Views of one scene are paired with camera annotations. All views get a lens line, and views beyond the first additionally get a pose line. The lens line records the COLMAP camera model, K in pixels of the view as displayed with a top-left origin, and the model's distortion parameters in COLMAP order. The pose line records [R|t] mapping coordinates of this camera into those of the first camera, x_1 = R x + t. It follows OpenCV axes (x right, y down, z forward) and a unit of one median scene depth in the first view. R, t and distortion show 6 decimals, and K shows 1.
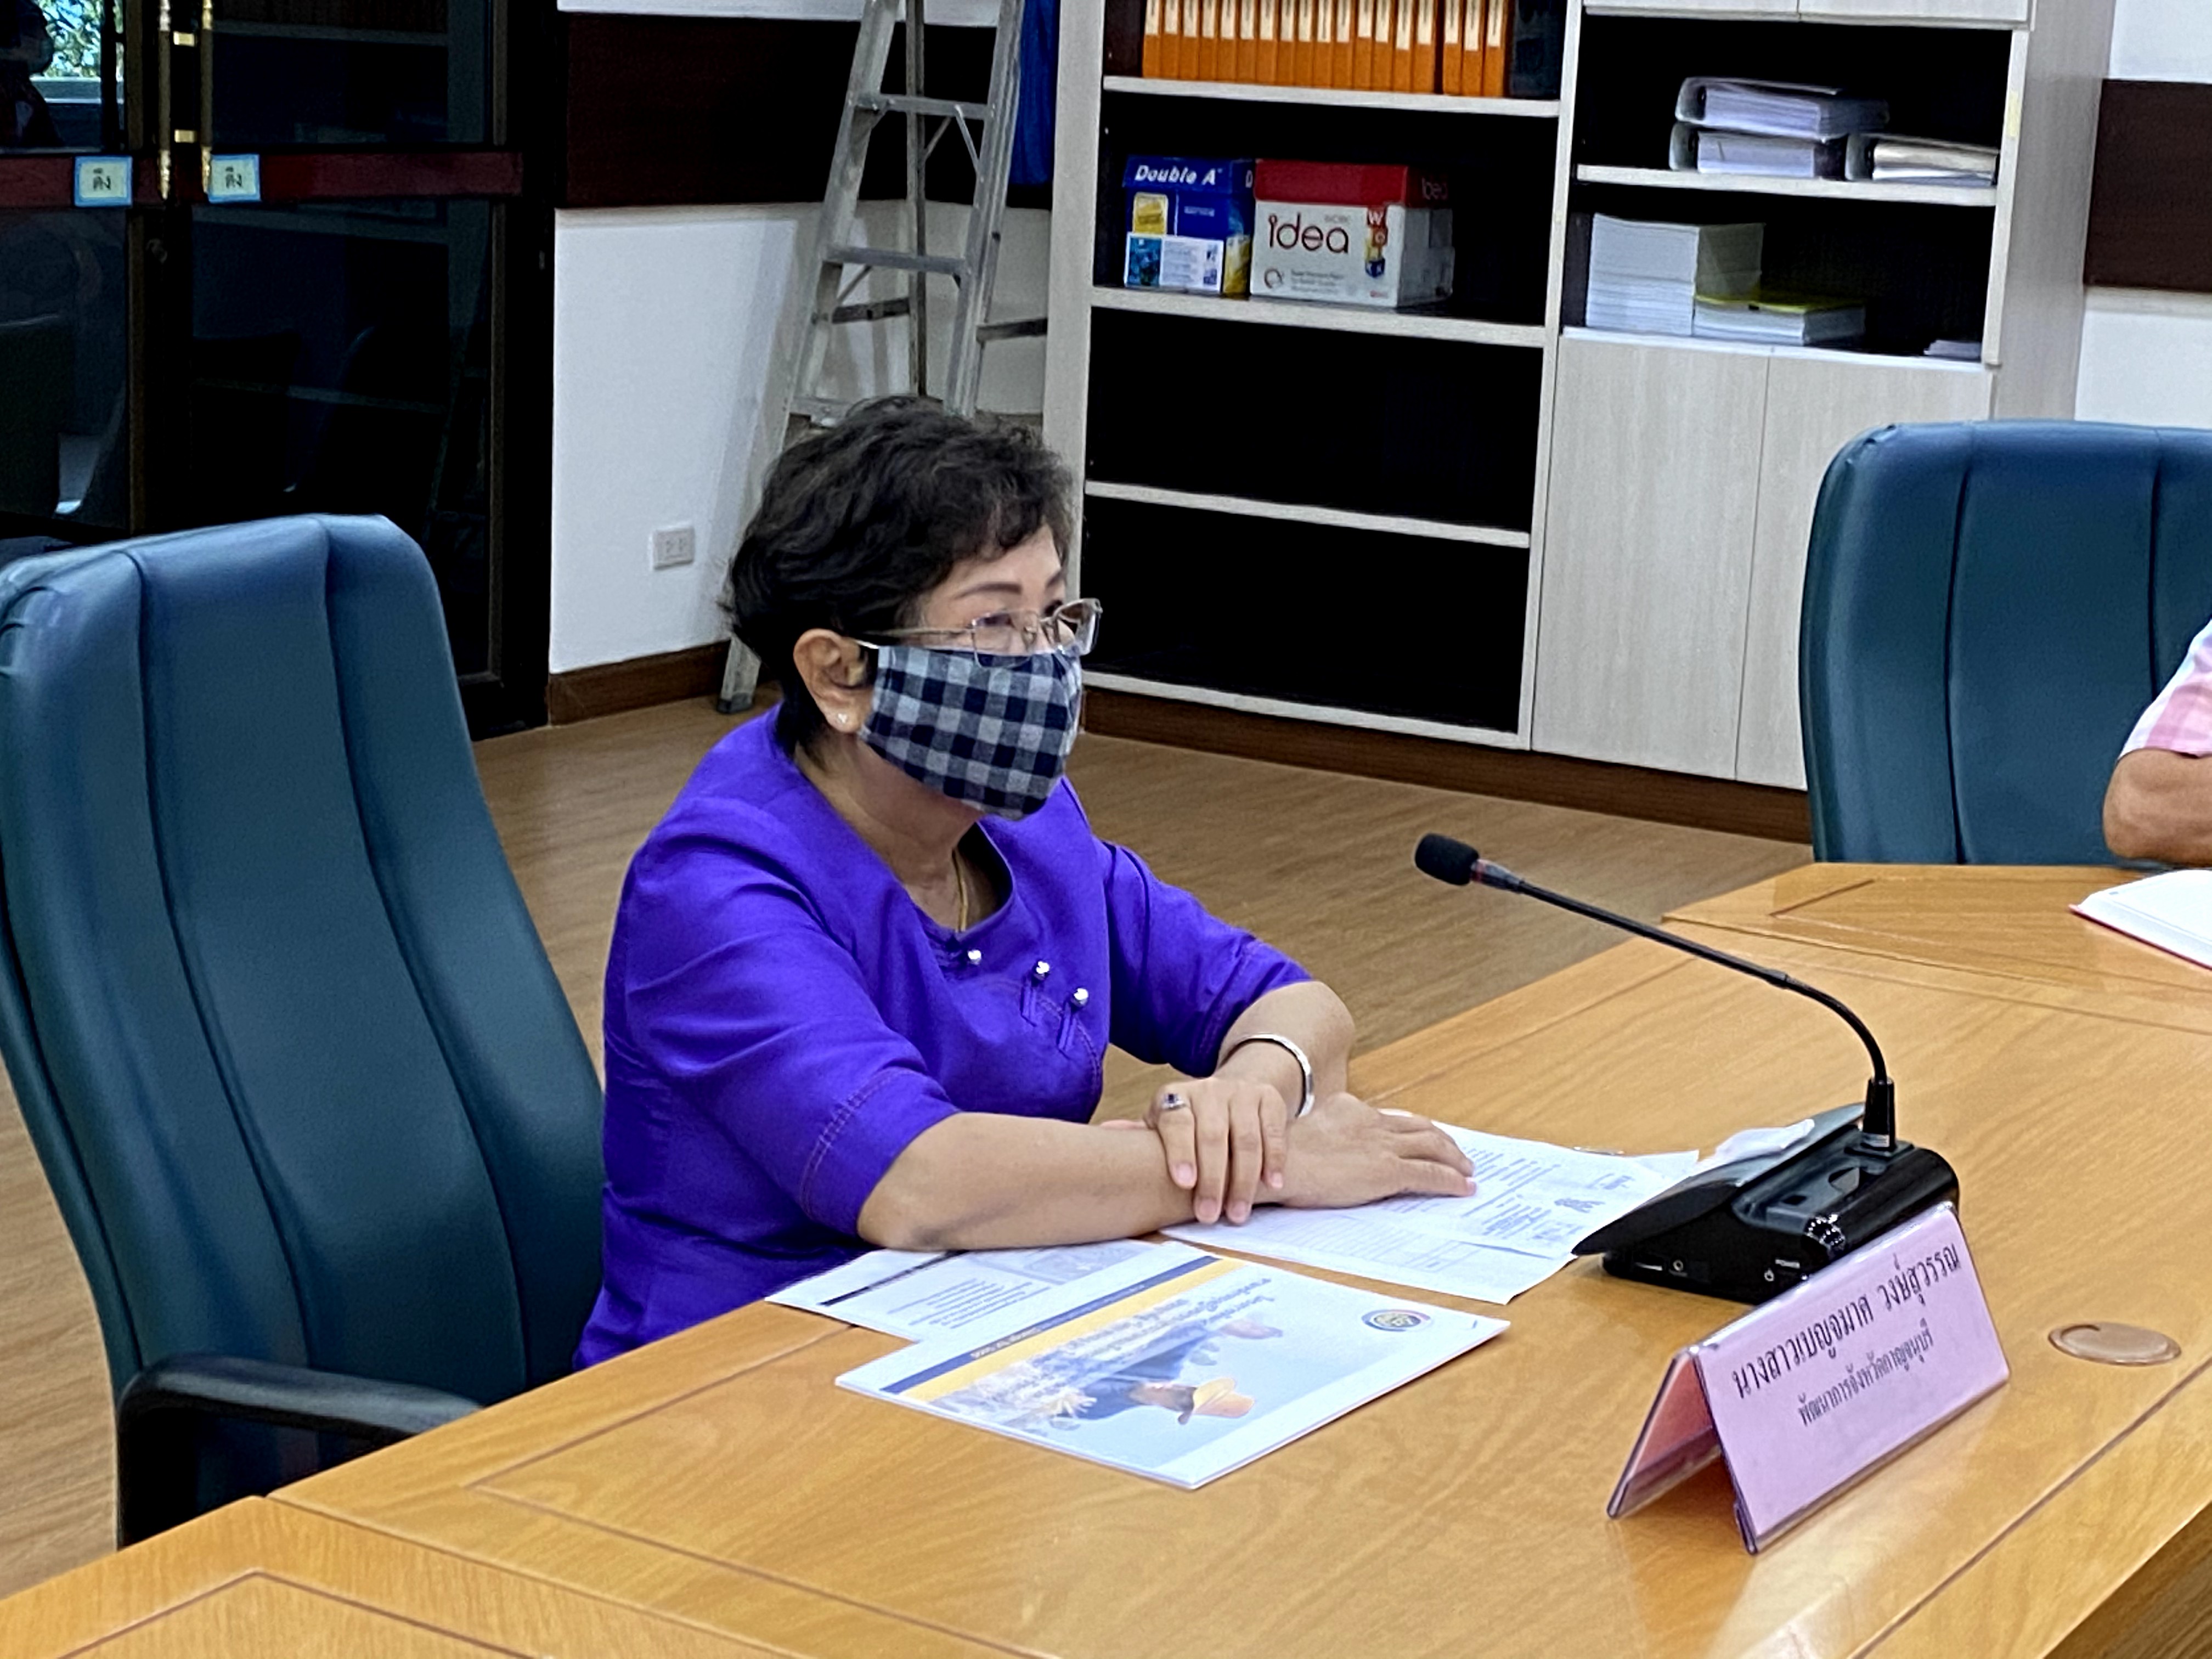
lens RADIAL K [[3920.5, 0, 1106.0], [0, 3920.5, 829.5], [0, 0, 1]] dist [0.185682, -0.010949]
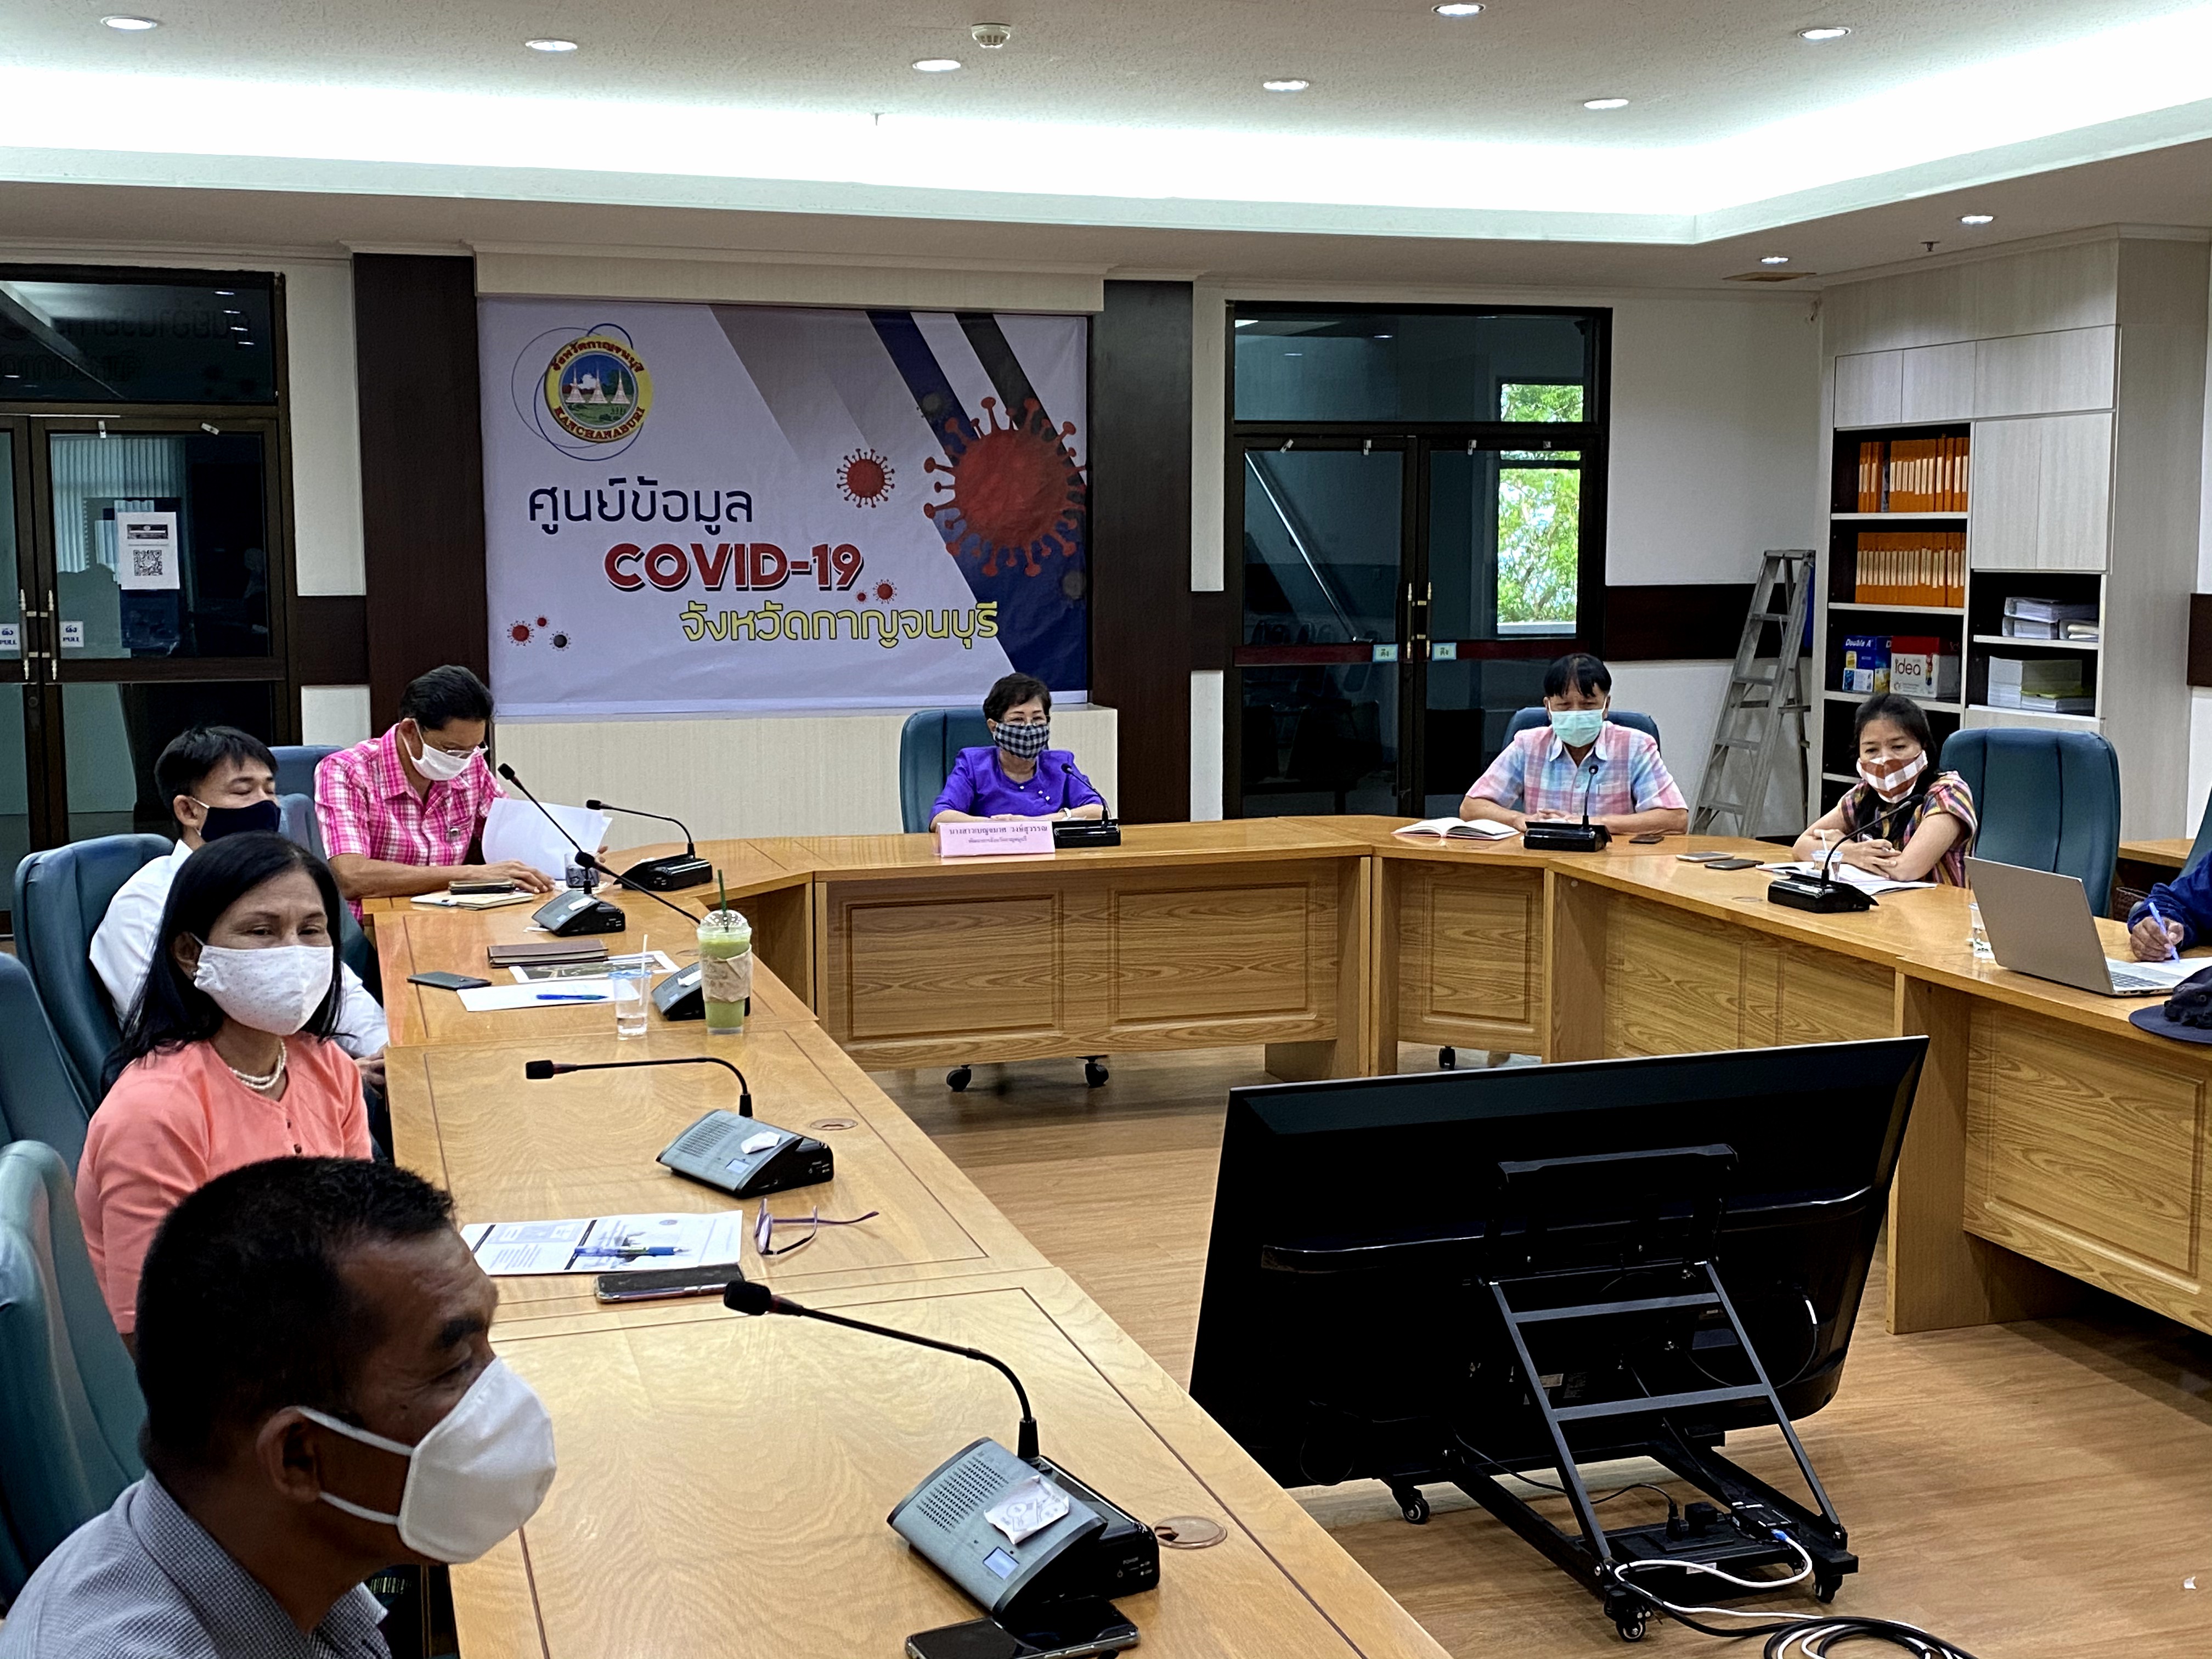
lens RADIAL K [[2453.2, 0, 1106.0], [0, 2453.2, 829.5], [0, 0, 1]] dist [0.009019, 0.006355]
pose [[0.758718, 0.029779, -0.650739, 0.635772], [-0.098161, 0.992774, -0.069019, 0.087796], [0.643981, 0.116243, 0.756159, -0.373463]]
